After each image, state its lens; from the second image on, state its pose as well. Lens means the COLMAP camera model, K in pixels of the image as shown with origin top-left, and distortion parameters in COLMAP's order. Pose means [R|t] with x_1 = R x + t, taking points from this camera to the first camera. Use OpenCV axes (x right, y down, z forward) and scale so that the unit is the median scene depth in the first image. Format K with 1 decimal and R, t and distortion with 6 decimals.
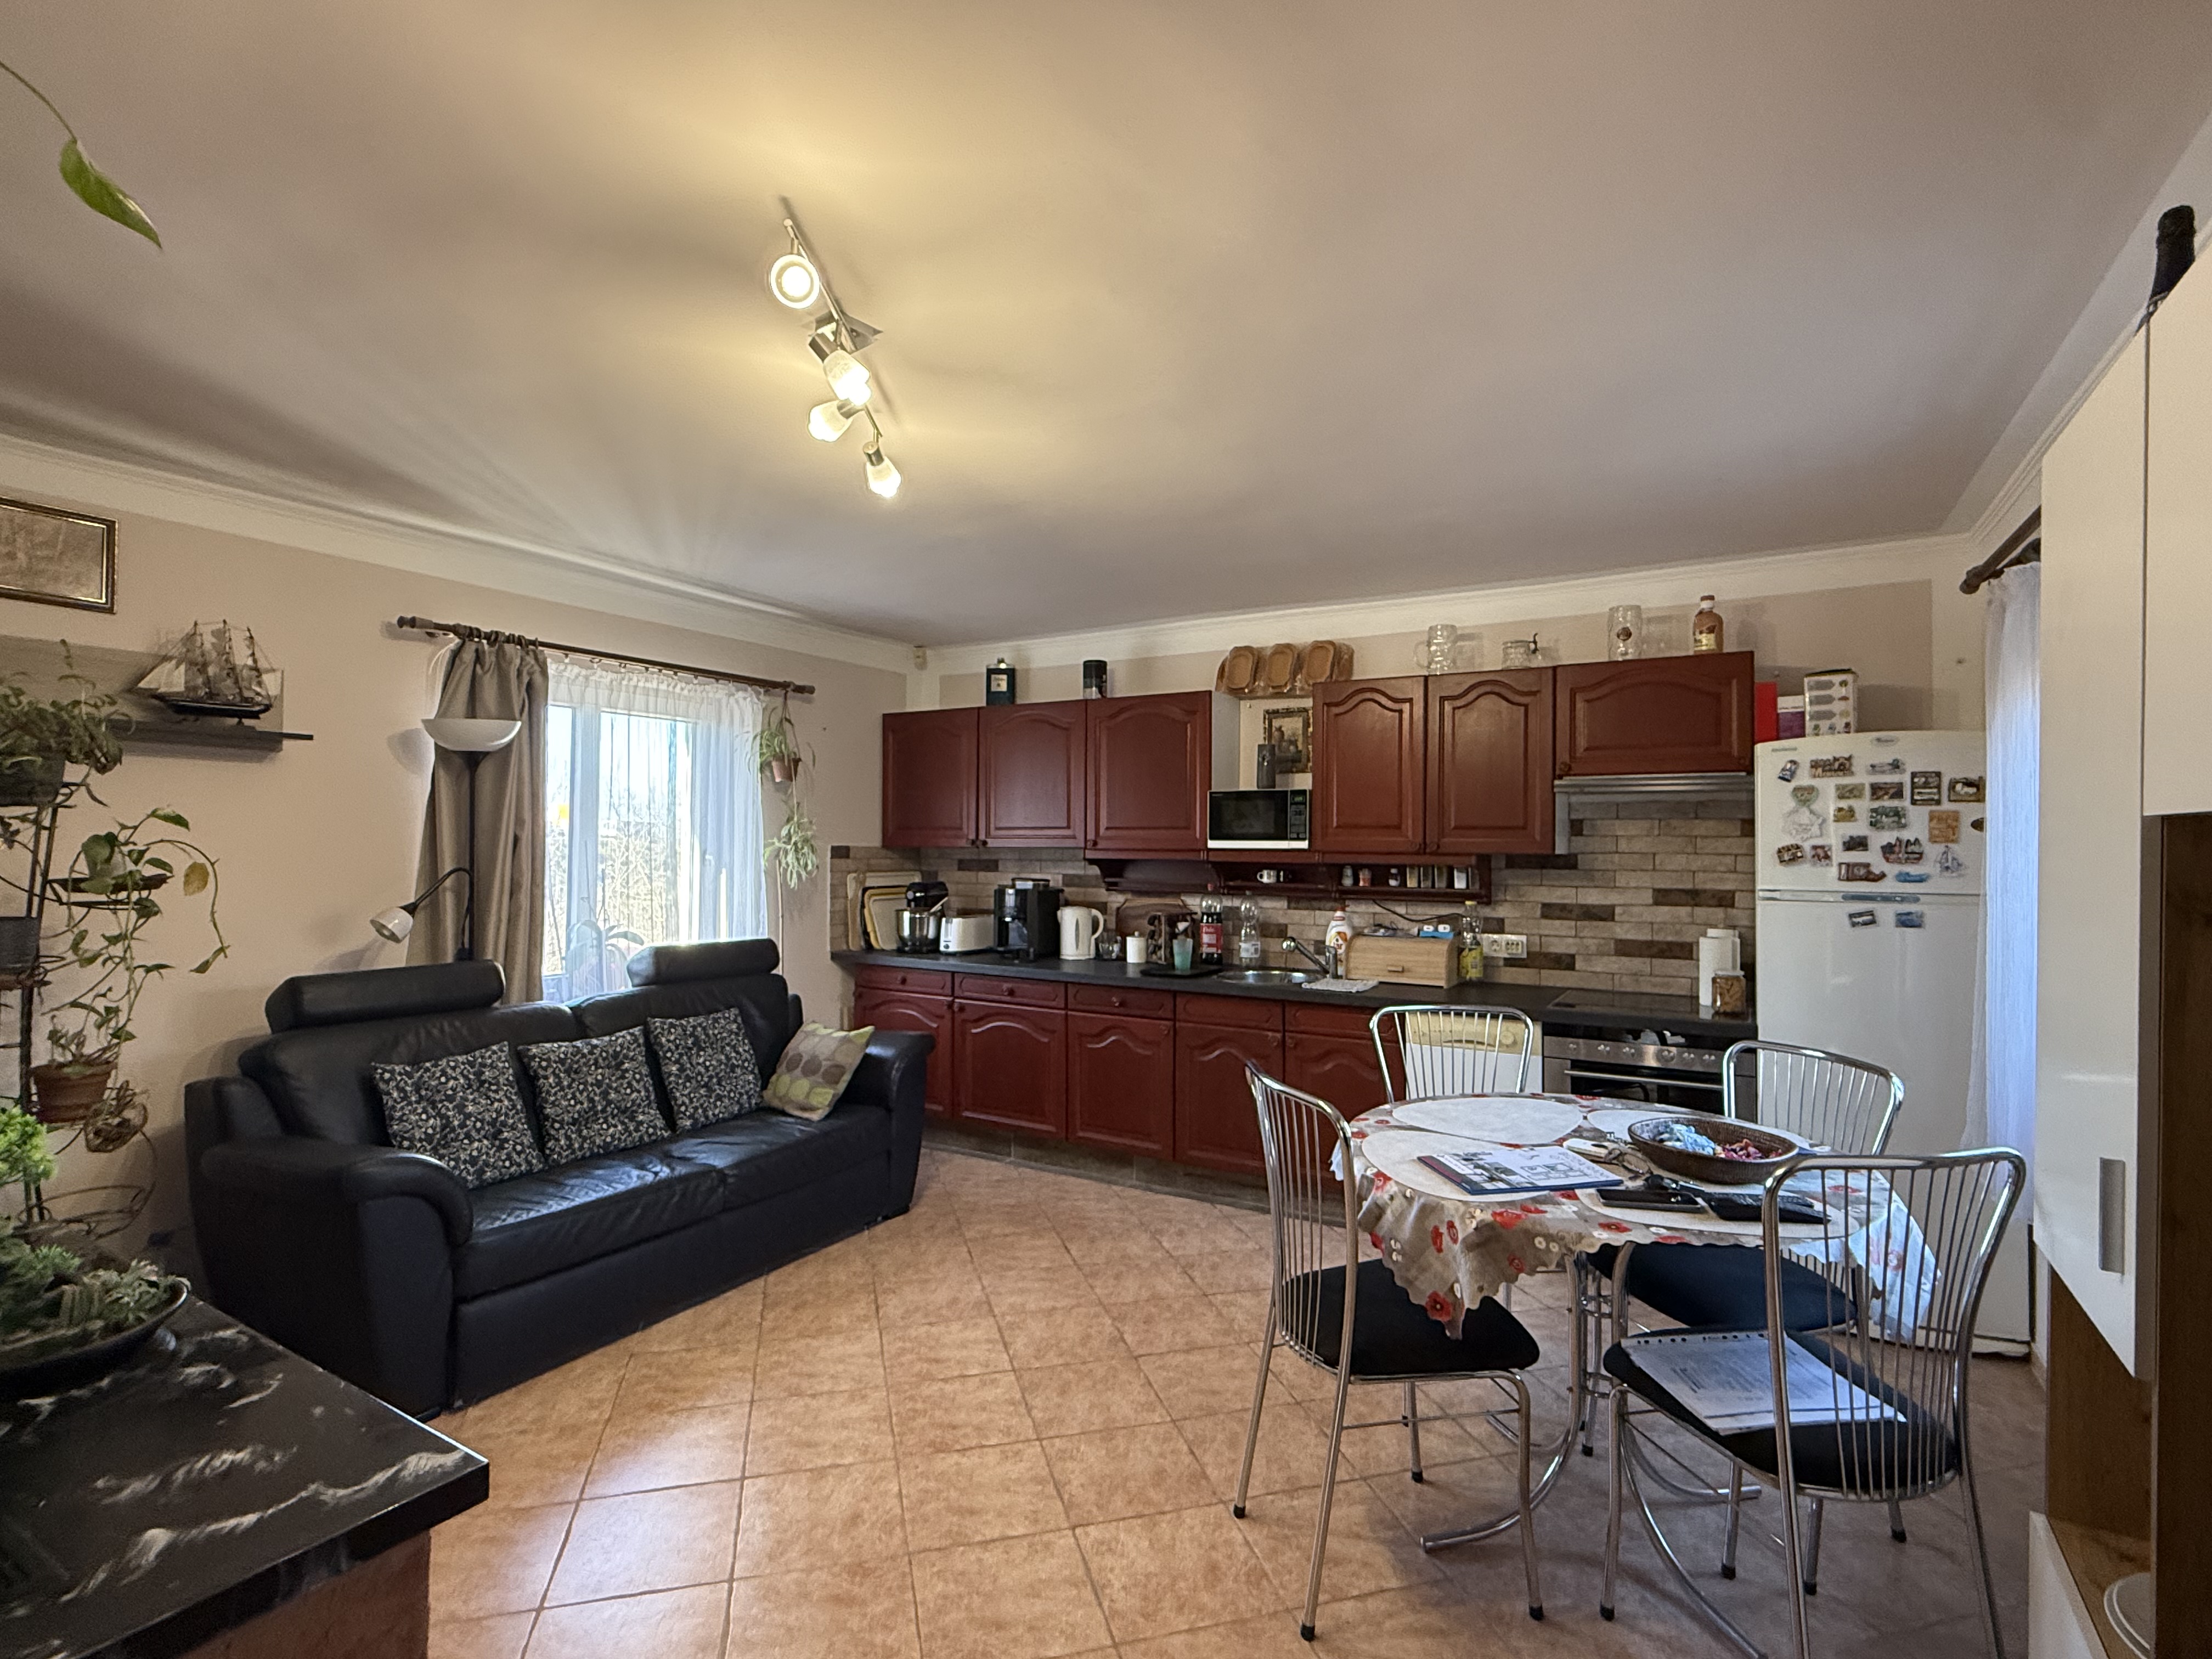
lens RADIAL K [[1076.2, 0, 1098.8], [0, 1076.2, 832.0], [0, 0, 1]] dist [0.004625, -0.001532]
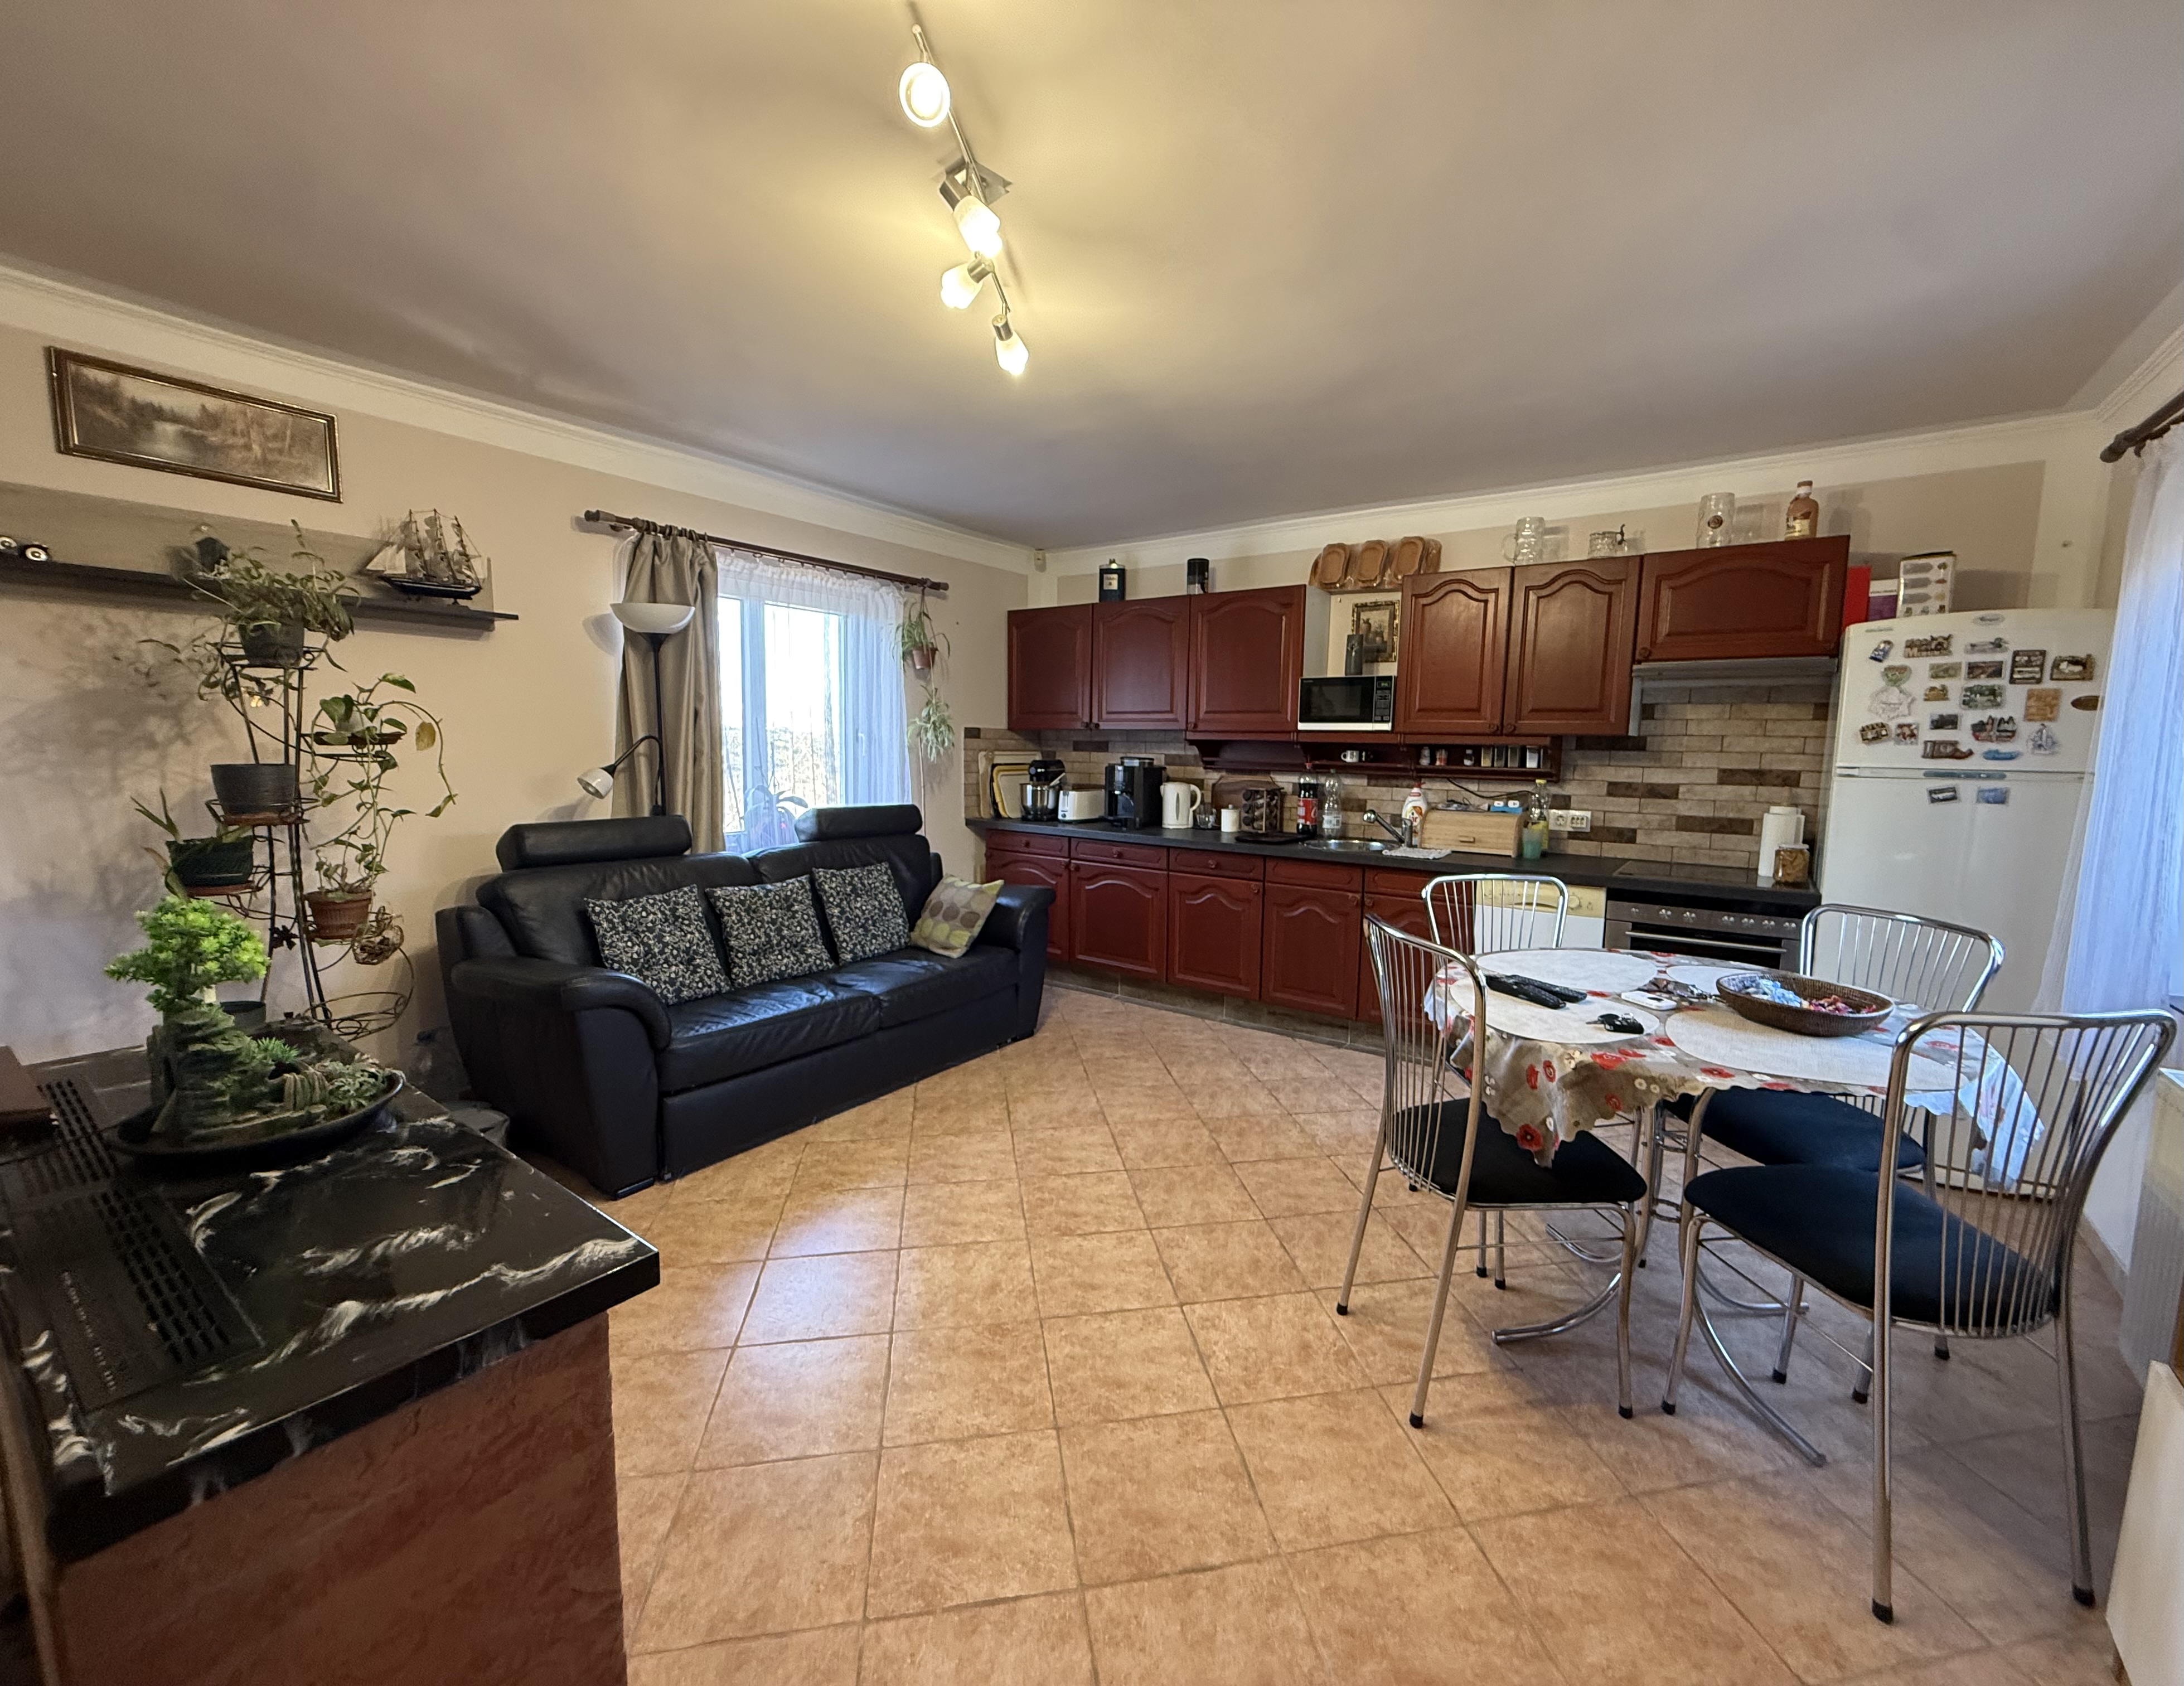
lens RADIAL K [[898.8, 0, 1118.2], [0, 898.8, 844.5], [0, 0, 1]] dist [0.002342, 0.000186]
pose [[0.997243, 0.018540, -0.071853, -0.019109], [-0.009458, 0.992145, 0.124736, 0.023404], [0.073601, -0.123712, 0.989585, 0.064840]]
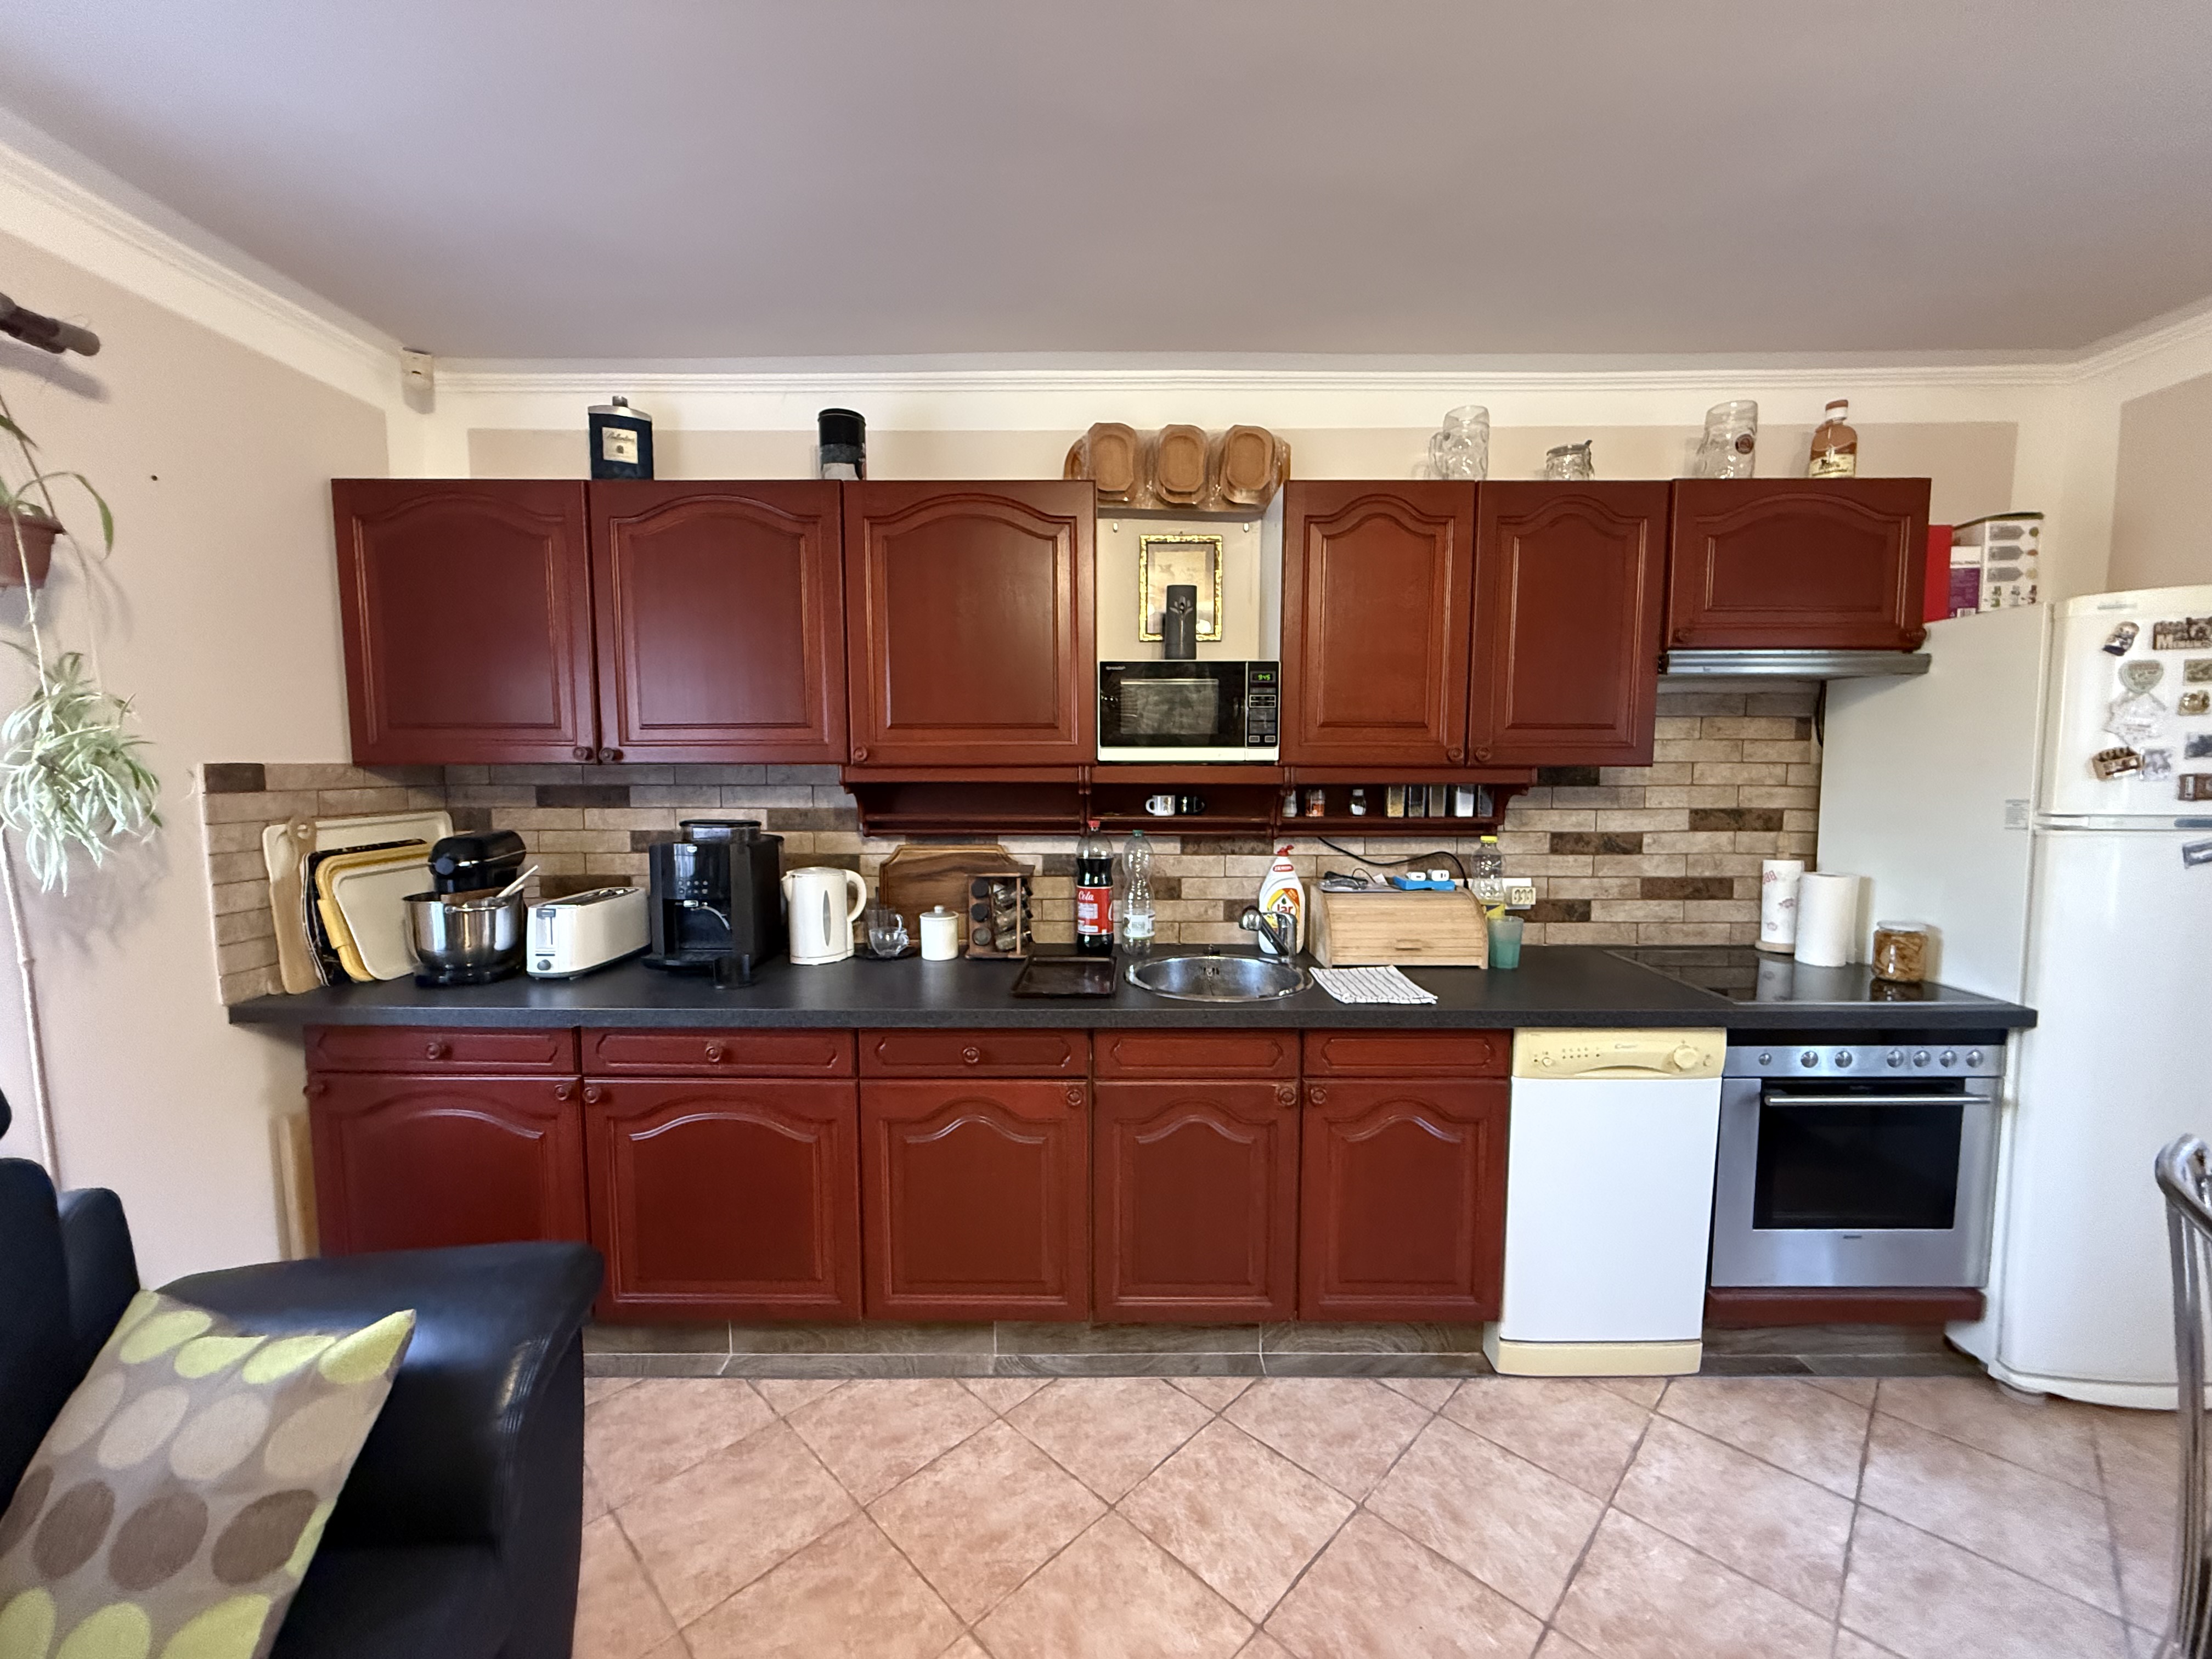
lens RADIAL K [[882.5, 0, 1104.0], [0, 882.5, 831.9], [0, 0, 1]] dist [0.001314, -0.000589]
pose [[0.861743, -0.049982, 0.504877, -0.173188], [0.000293, 0.995184, 0.098021, 0.008263], [-0.507345, -0.084321, 0.857608, 0.749056]]
